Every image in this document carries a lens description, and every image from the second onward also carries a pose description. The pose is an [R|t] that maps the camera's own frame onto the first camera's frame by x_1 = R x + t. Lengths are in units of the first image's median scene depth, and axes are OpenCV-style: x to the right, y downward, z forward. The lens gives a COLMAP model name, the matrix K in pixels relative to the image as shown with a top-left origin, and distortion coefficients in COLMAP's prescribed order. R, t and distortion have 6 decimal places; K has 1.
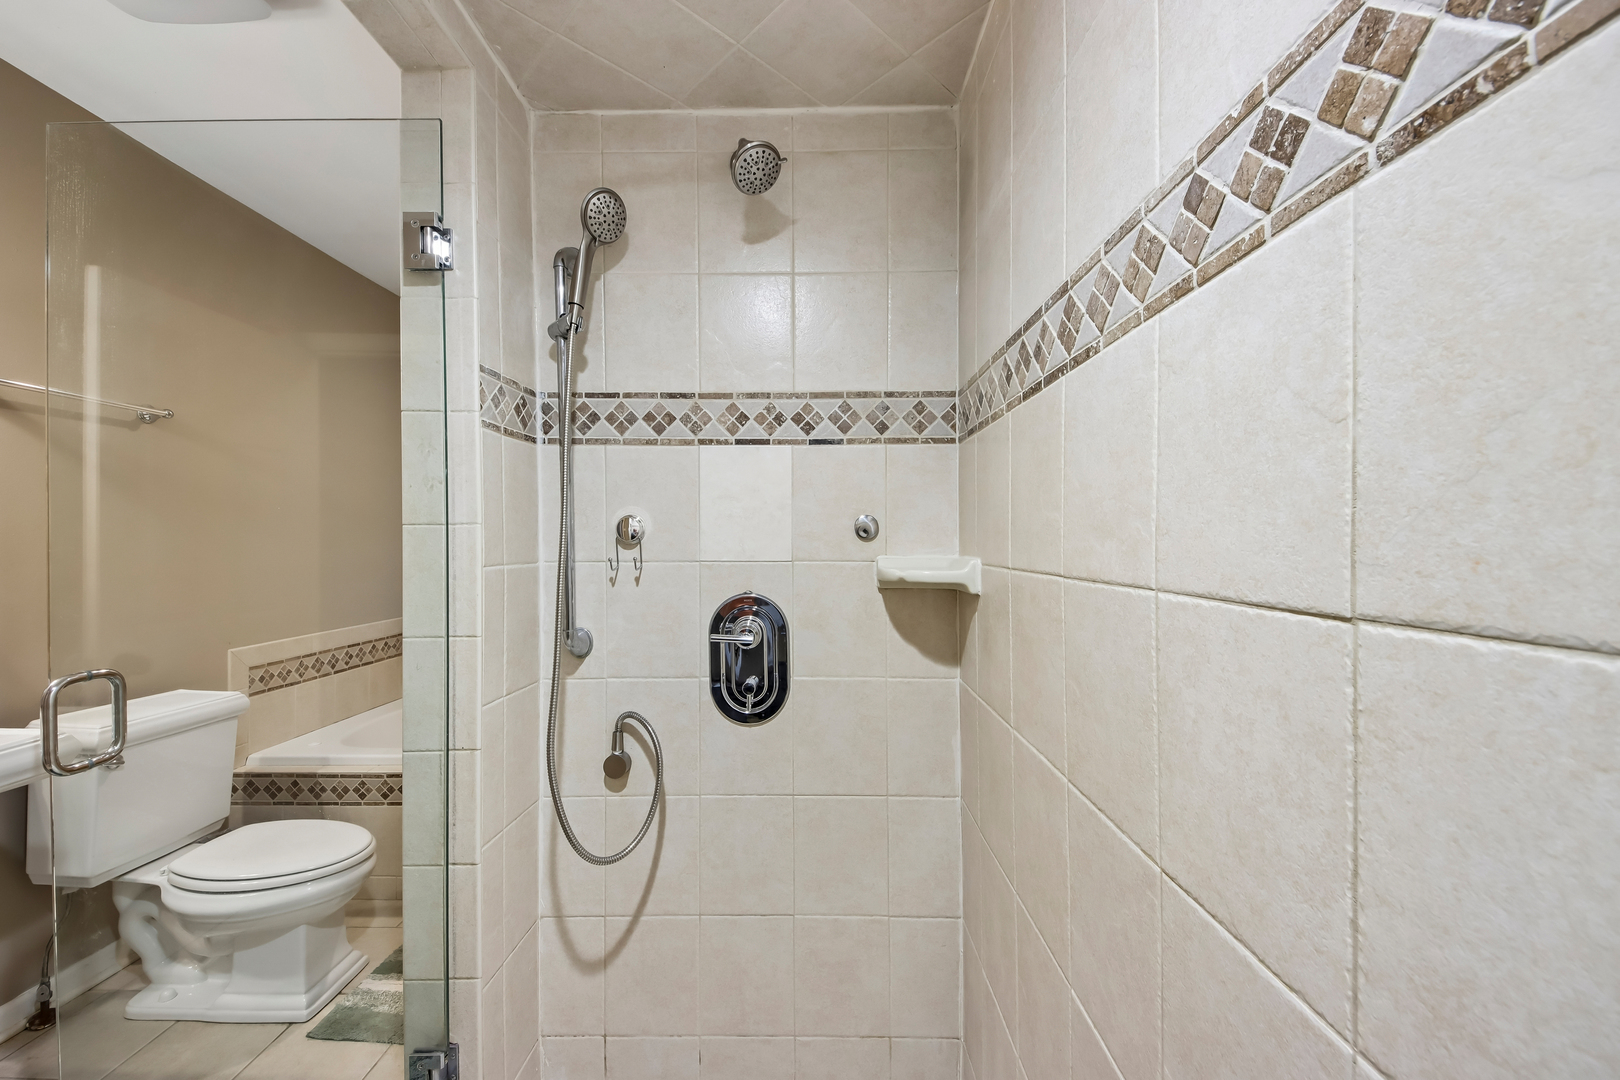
lens RADIAL K [[625.1, 0, 810.0], [0, 625.1, 540.0], [0, 0, 1]] dist [0.051294, -0.024271]
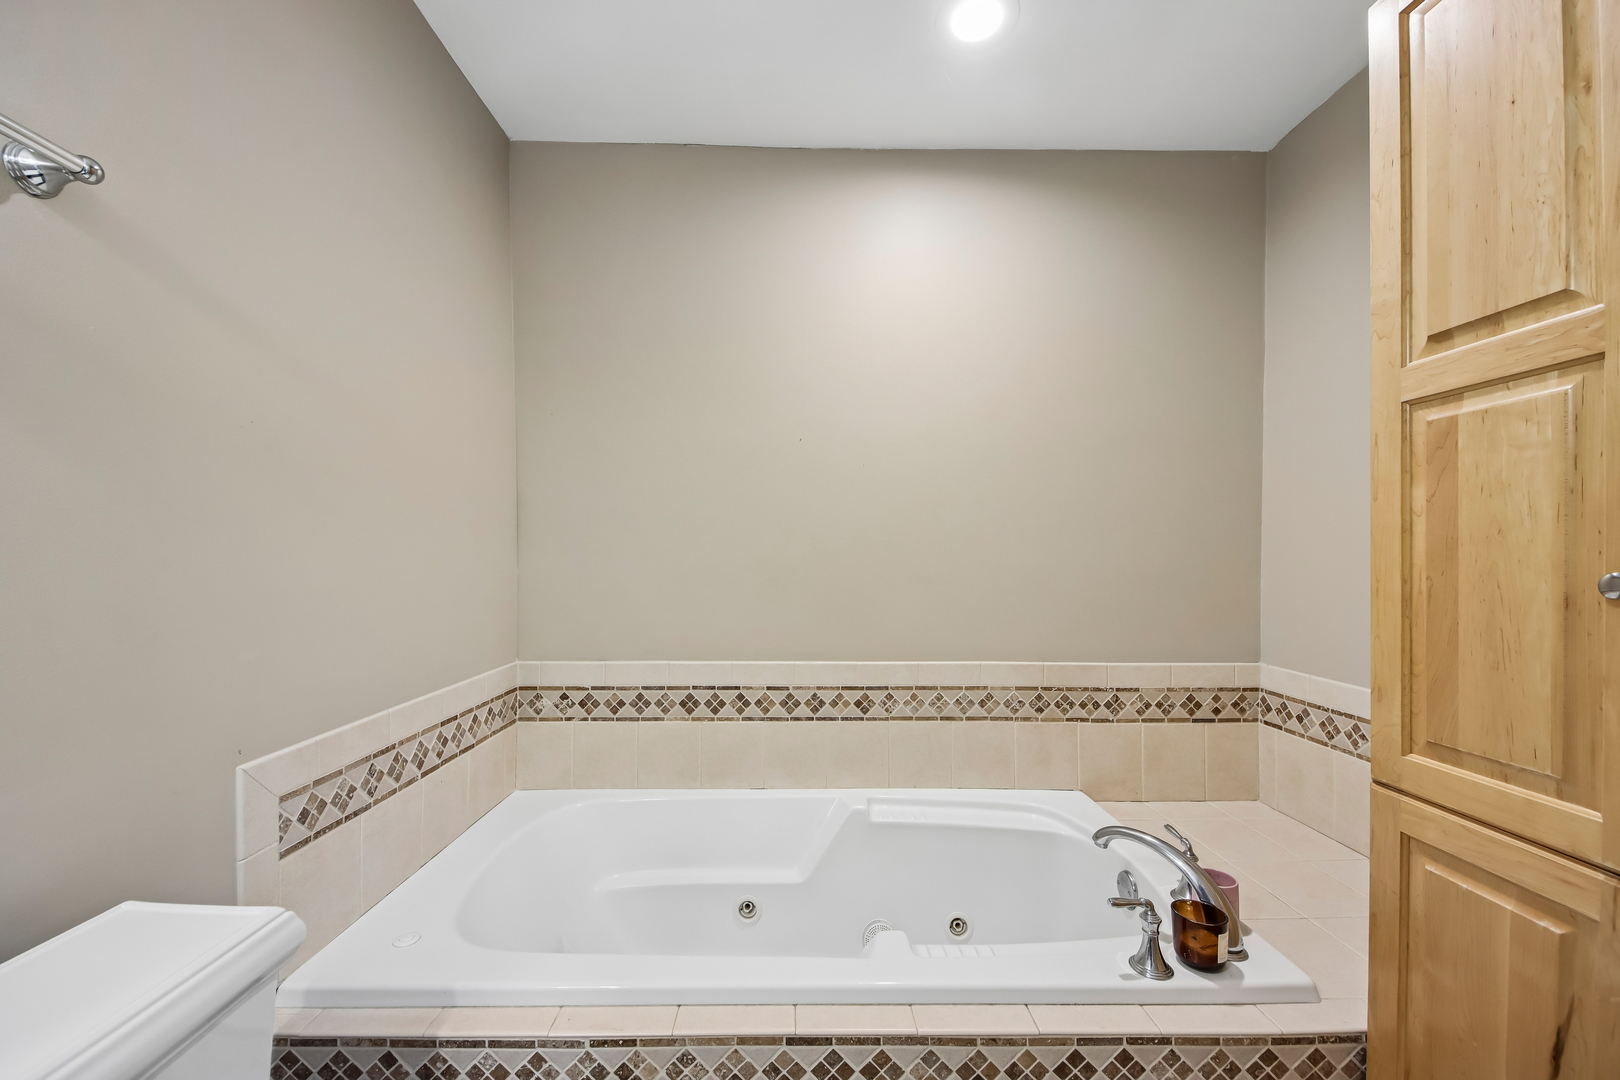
lens RADIAL K [[635.1, 0, 819.3], [0, 635.1, 557.2], [0, 0, 1]] dist [-0.011346, -0.000061]
pose [[0.999070, 0.009135, 0.042145, -0.880693], [-0.009517, 0.999915, 0.008877, 0.032985], [-0.042060, -0.009270, 0.999072, 0.926642]]
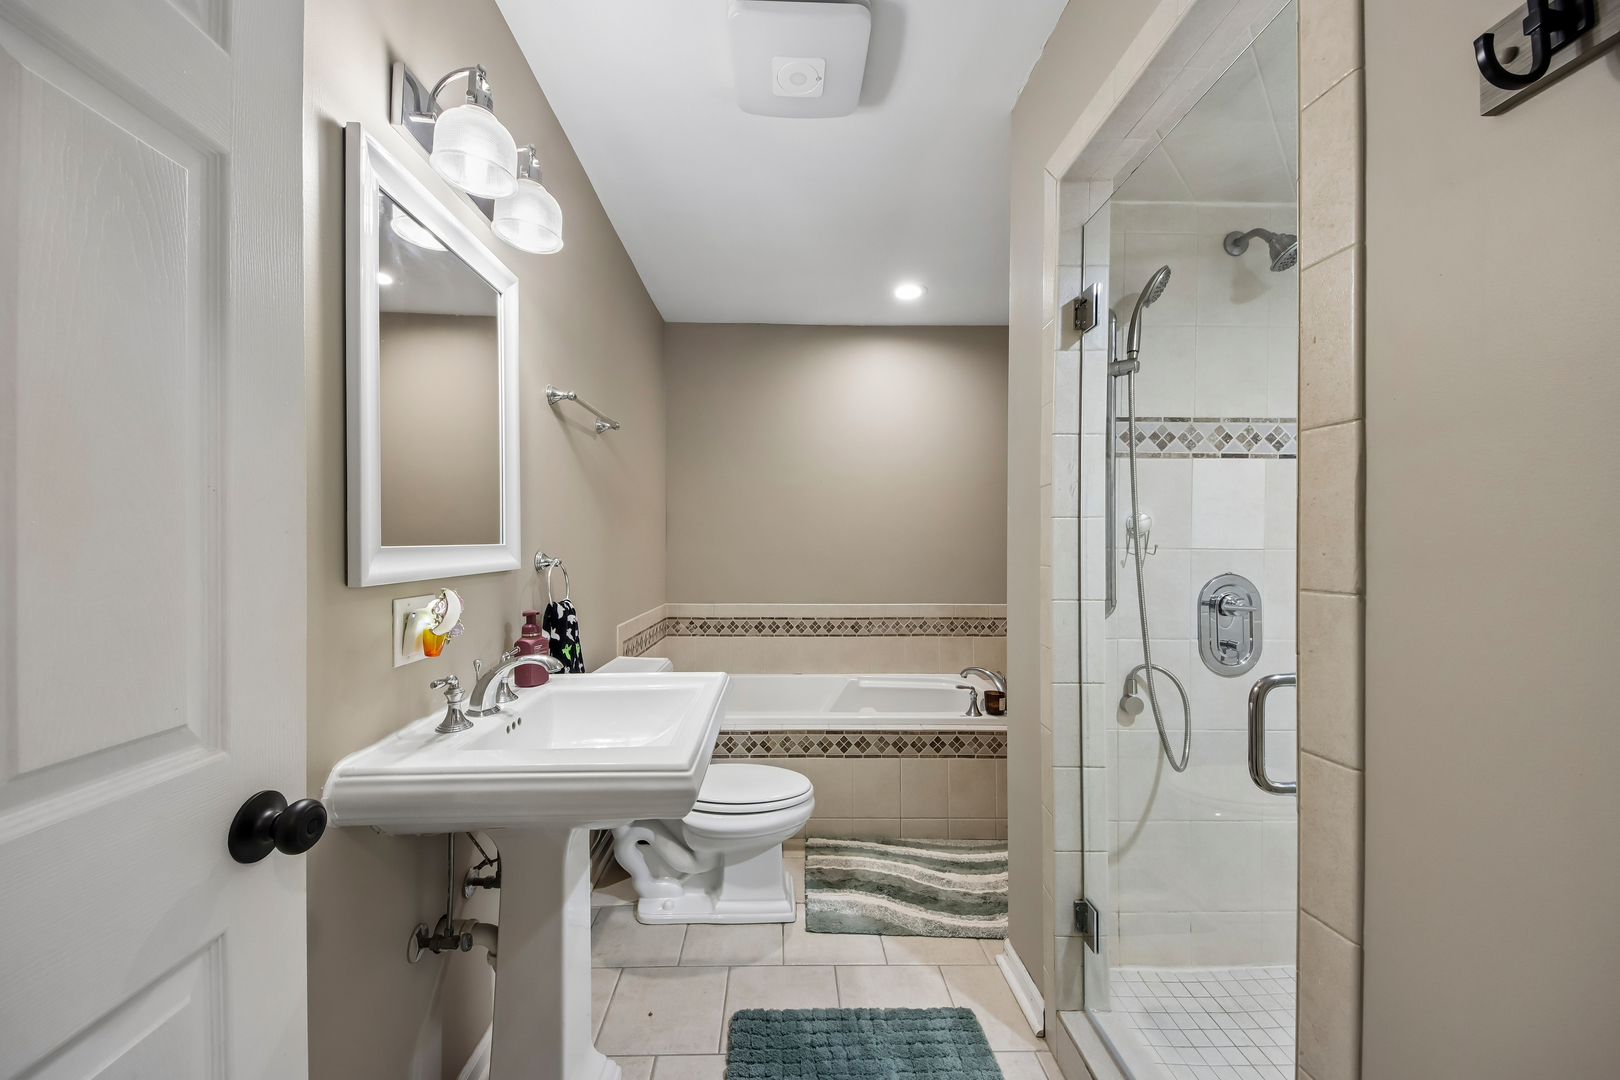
lens RADIAL K [[625.1, 0, 810.0], [0, 625.1, 540.0], [0, 0, 1]] dist [0.051294, -0.024271]
pose [[0.999261, 0.009328, 0.037297, -1.010863], [-0.009208, 0.999952, -0.003397, 0.028873], [-0.037327, 0.003051, 0.999298, -0.275332]]
